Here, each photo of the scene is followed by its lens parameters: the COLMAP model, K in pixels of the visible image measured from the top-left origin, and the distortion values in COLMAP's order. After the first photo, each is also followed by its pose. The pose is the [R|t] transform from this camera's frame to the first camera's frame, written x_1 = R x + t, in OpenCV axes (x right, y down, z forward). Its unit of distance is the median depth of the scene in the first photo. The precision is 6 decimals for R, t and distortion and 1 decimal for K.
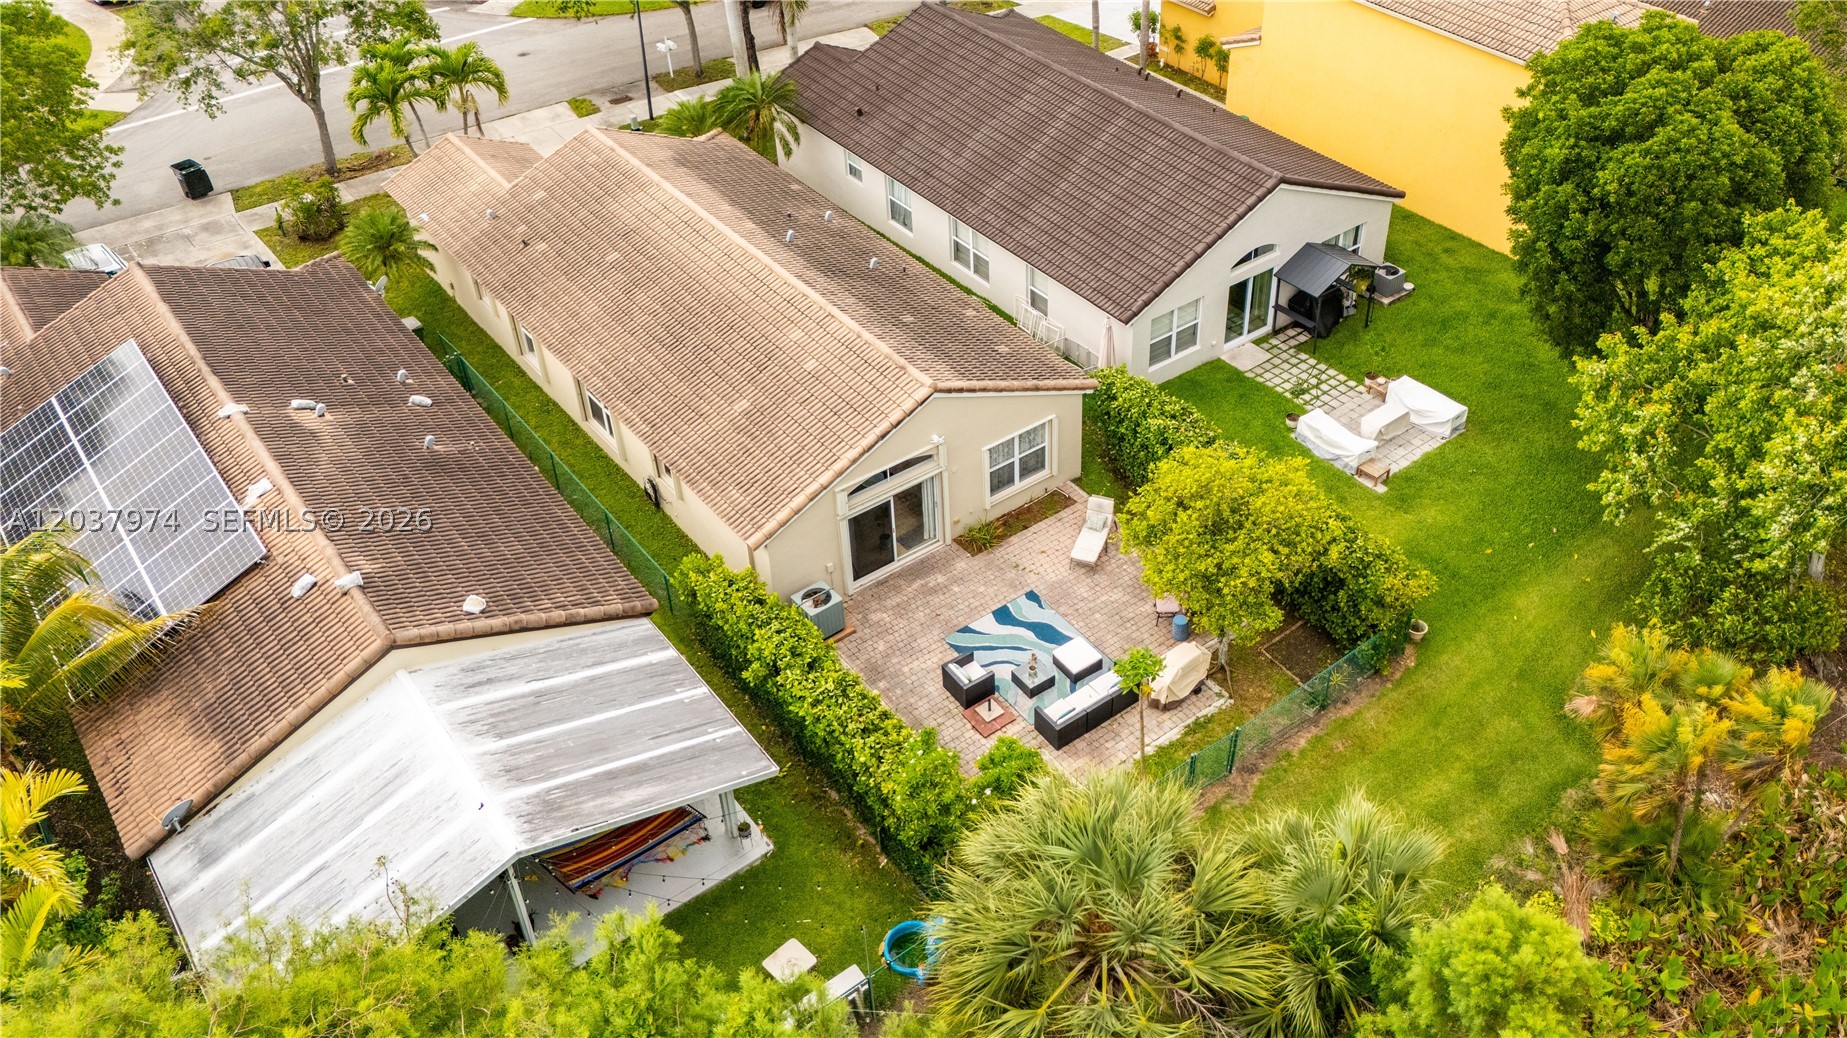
lens RADIAL K [[1514.5, 0, 1020.1], [0, 1514.5, 434.7], [0, 0, 1]] dist [0.078024, -0.003540]
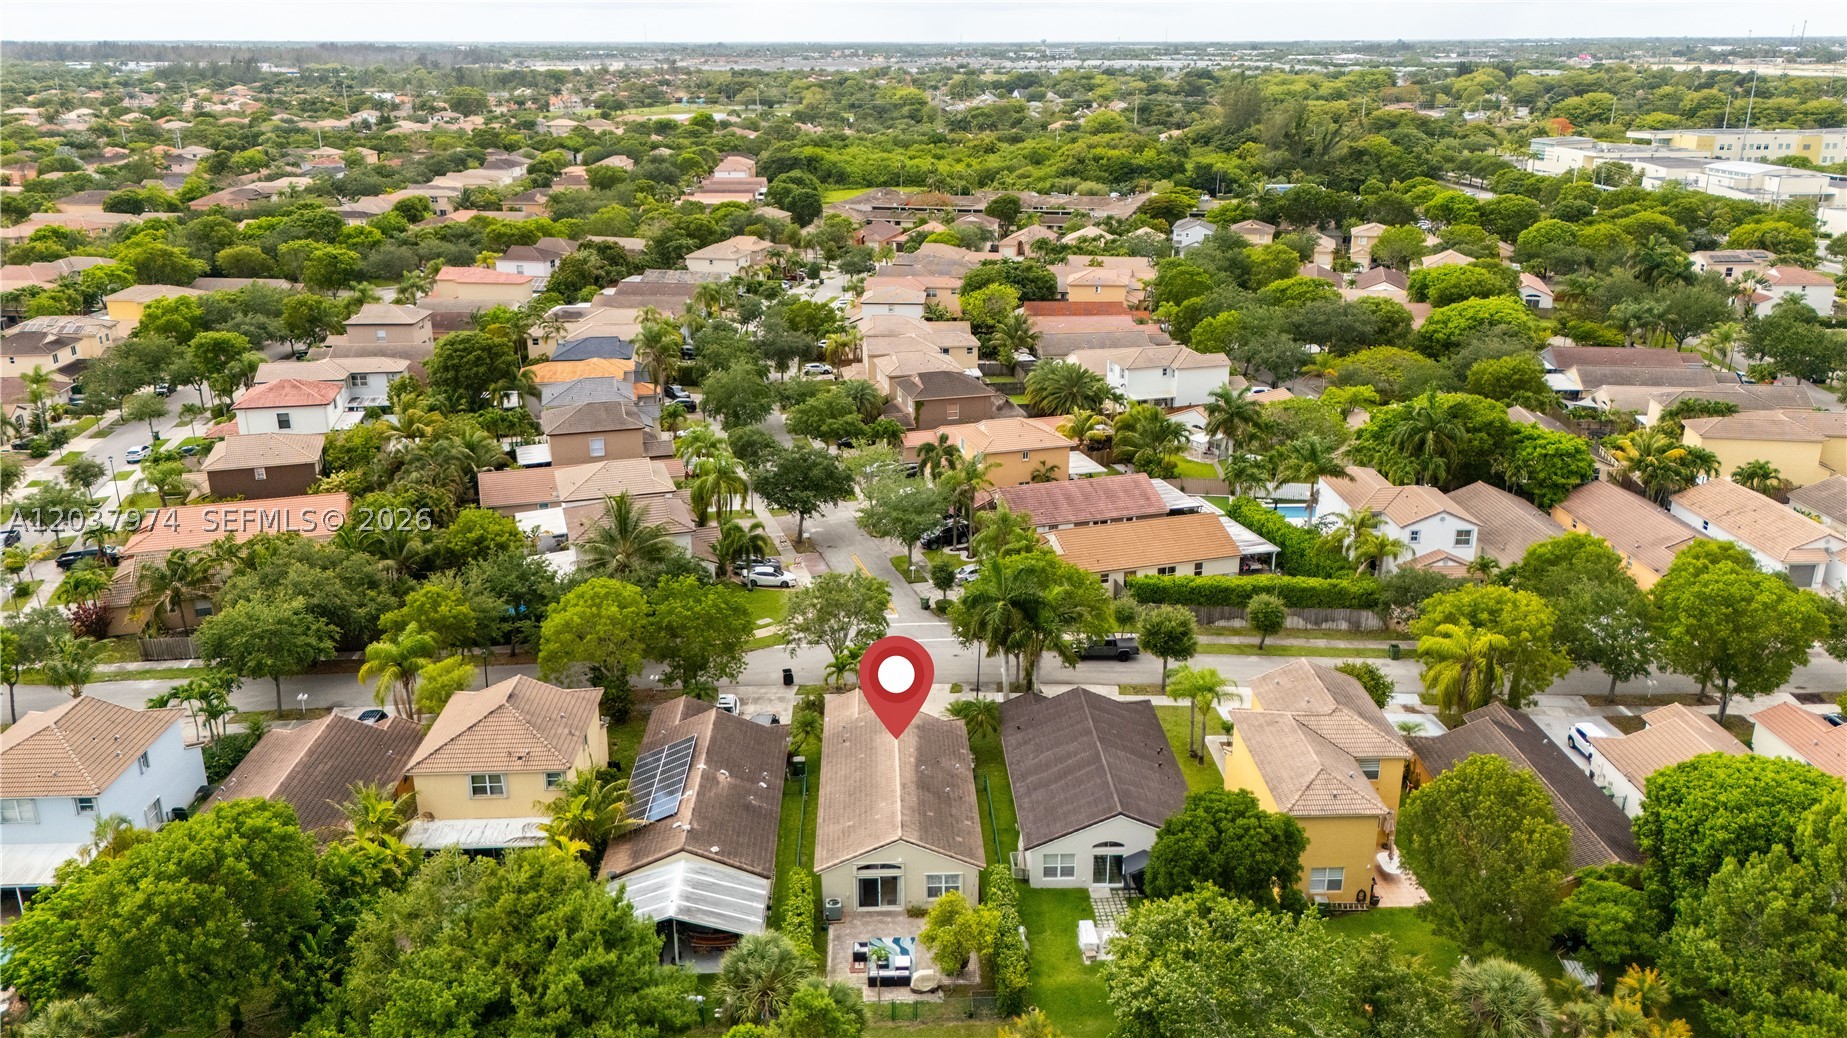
lens RADIAL K [[1392.8, 0, 923.3], [0, 1392.8, 491.7], [0, 0, 1]] dist [0.061920, -0.074702]
pose [[0.803381, 0.185281, -0.565907, 1.083445], [-0.354091, 0.912724, -0.203848, -0.088595], [0.478748, 0.364150, 0.798871, -0.966269]]
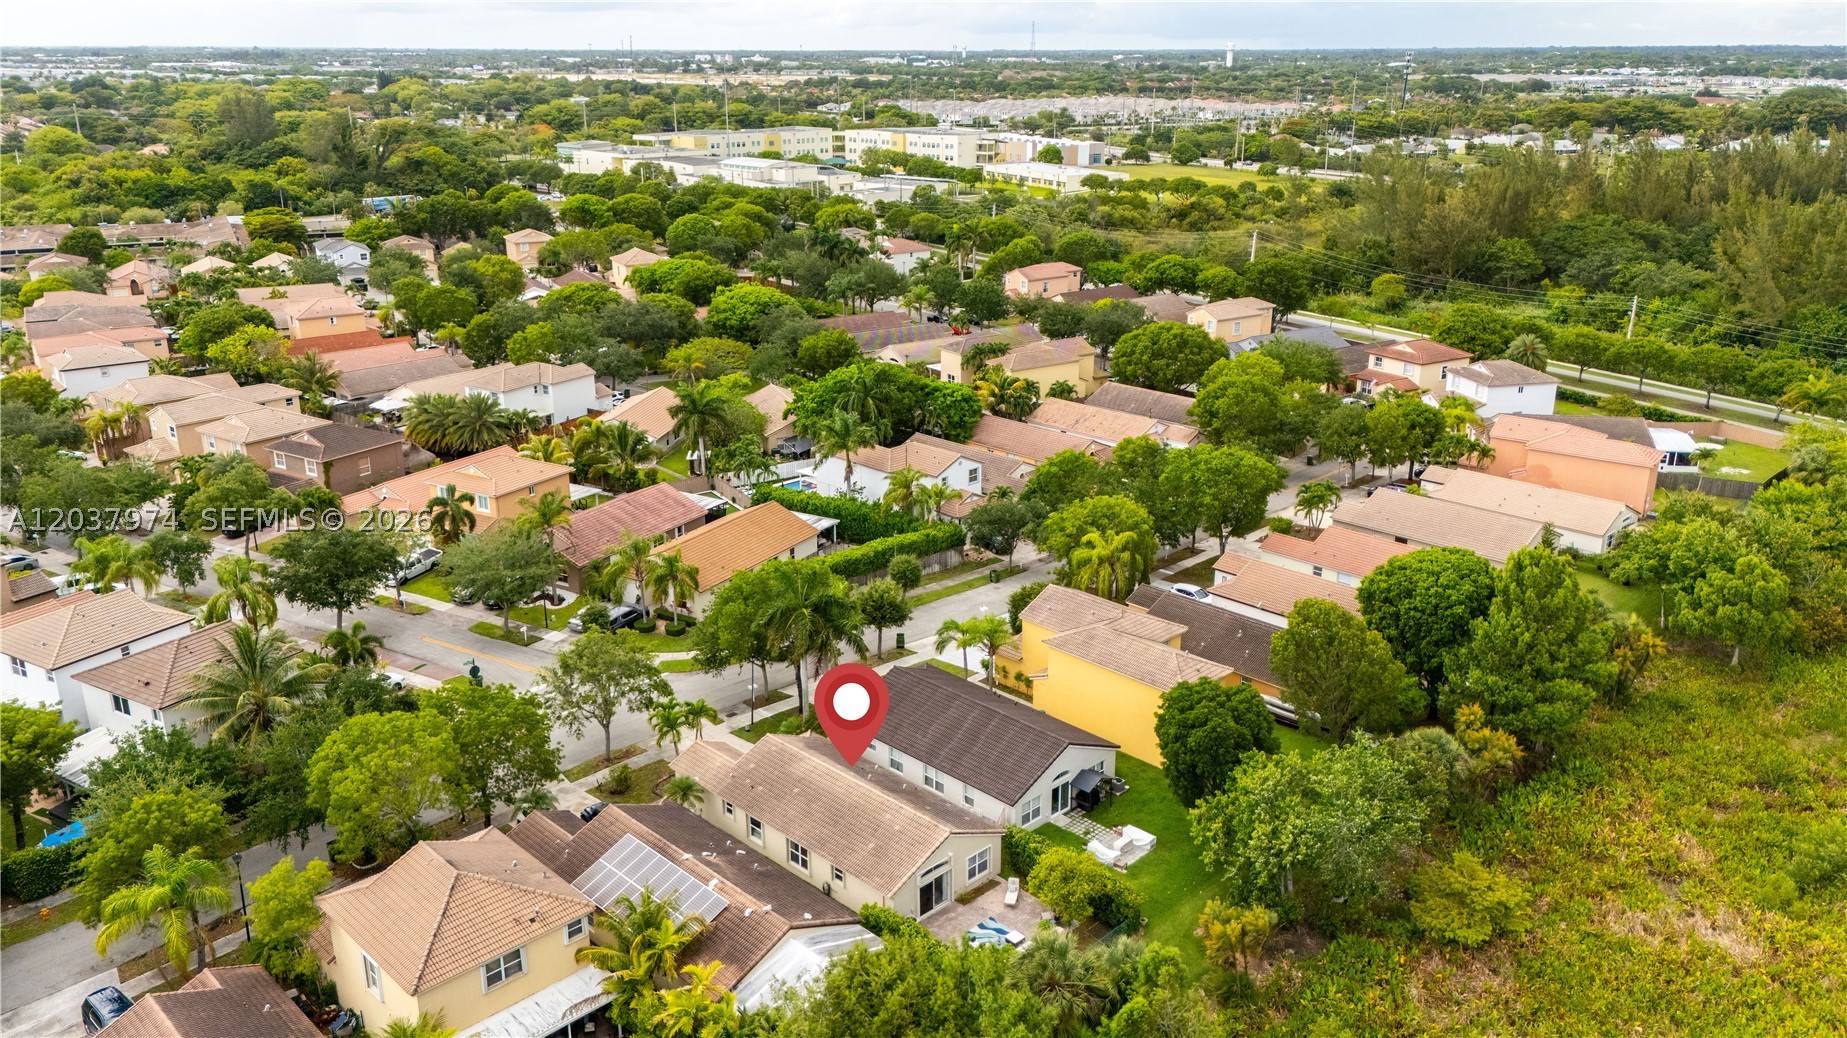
lens RADIAL K [[1392.8, 0, 923.3], [0, 1392.8, 491.7], [0, 0, 1]] dist [0.061920, -0.074702]
pose [[0.993670, -0.026499, 0.109166, -0.318333], [0.060319, 0.945668, -0.319489, 0.162727], [-0.094769, 0.324051, 0.941281, -1.306067]]
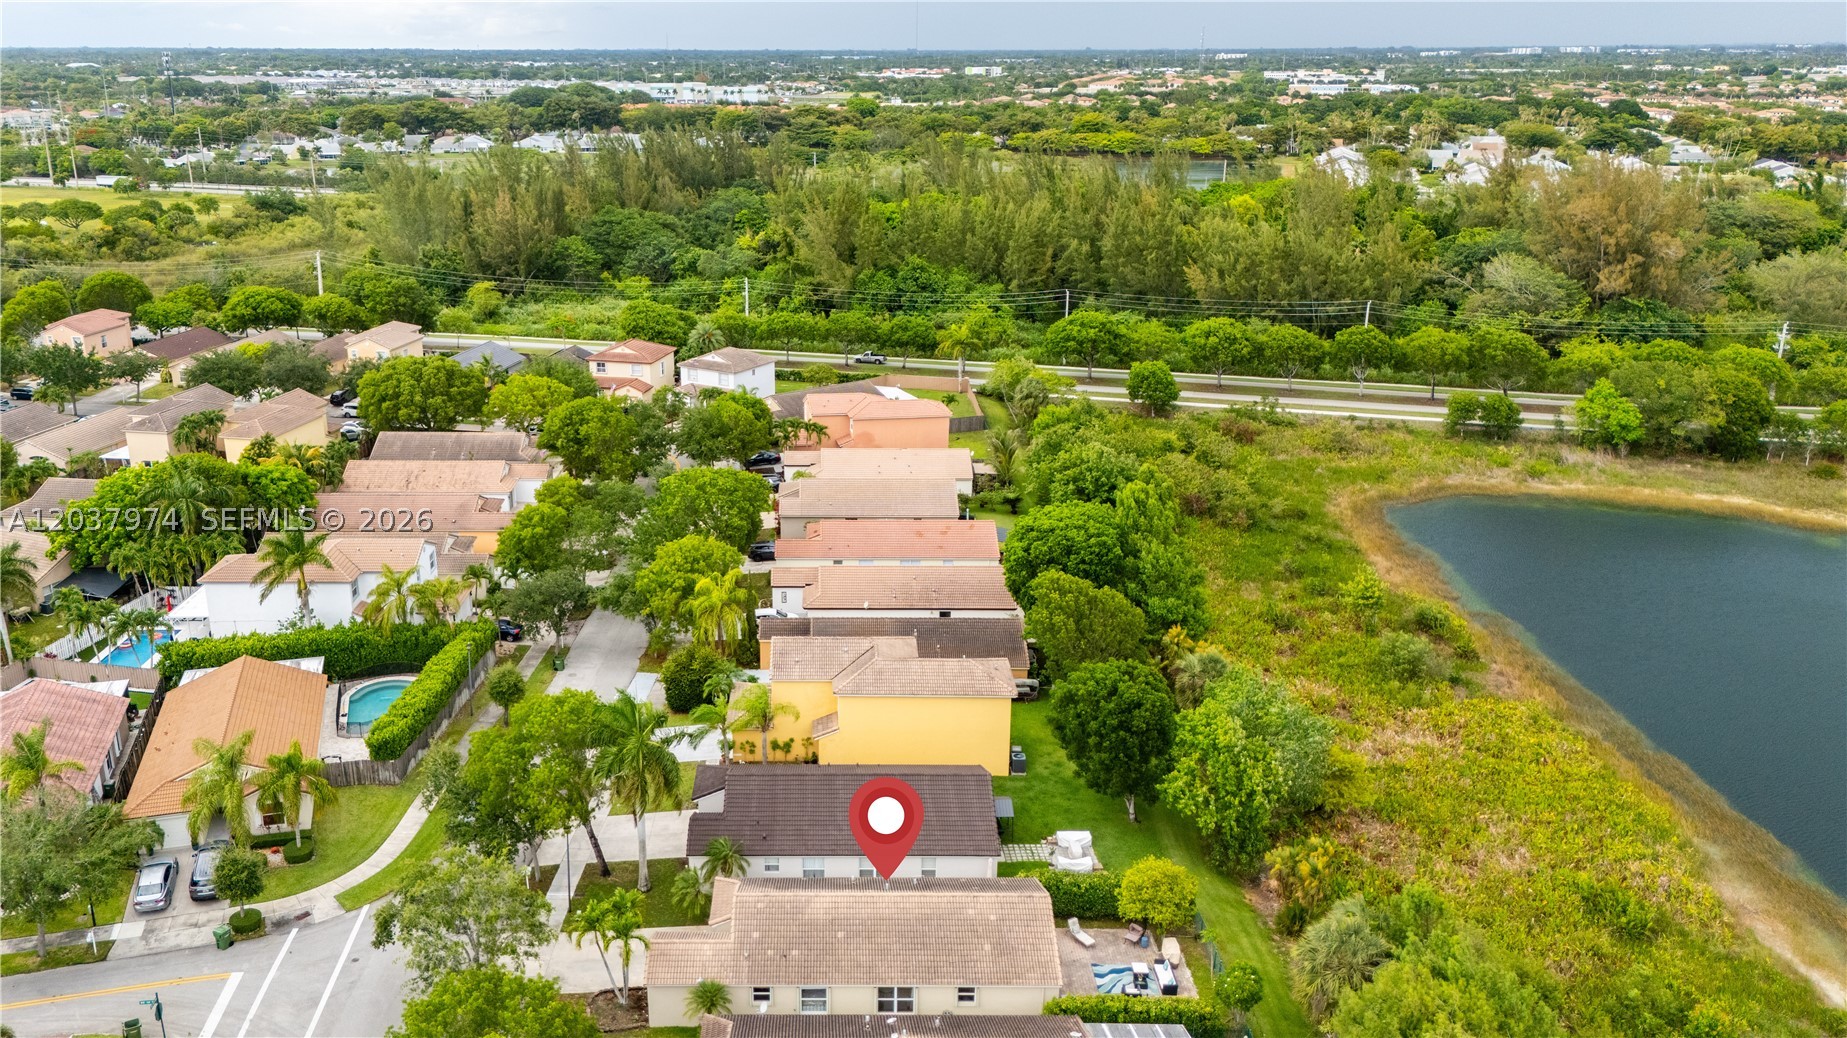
lens RADIAL K [[1452.9, 0, 806.6], [0, 1452.9, 520.9], [0, 0, 1]] dist [0.047526, 0.000845]
pose [[0.620551, -0.232391, 0.748940, -1.712881], [0.460410, 0.881102, -0.108083, -0.436710], [-0.634775, 0.411891, 0.653764, -0.454456]]
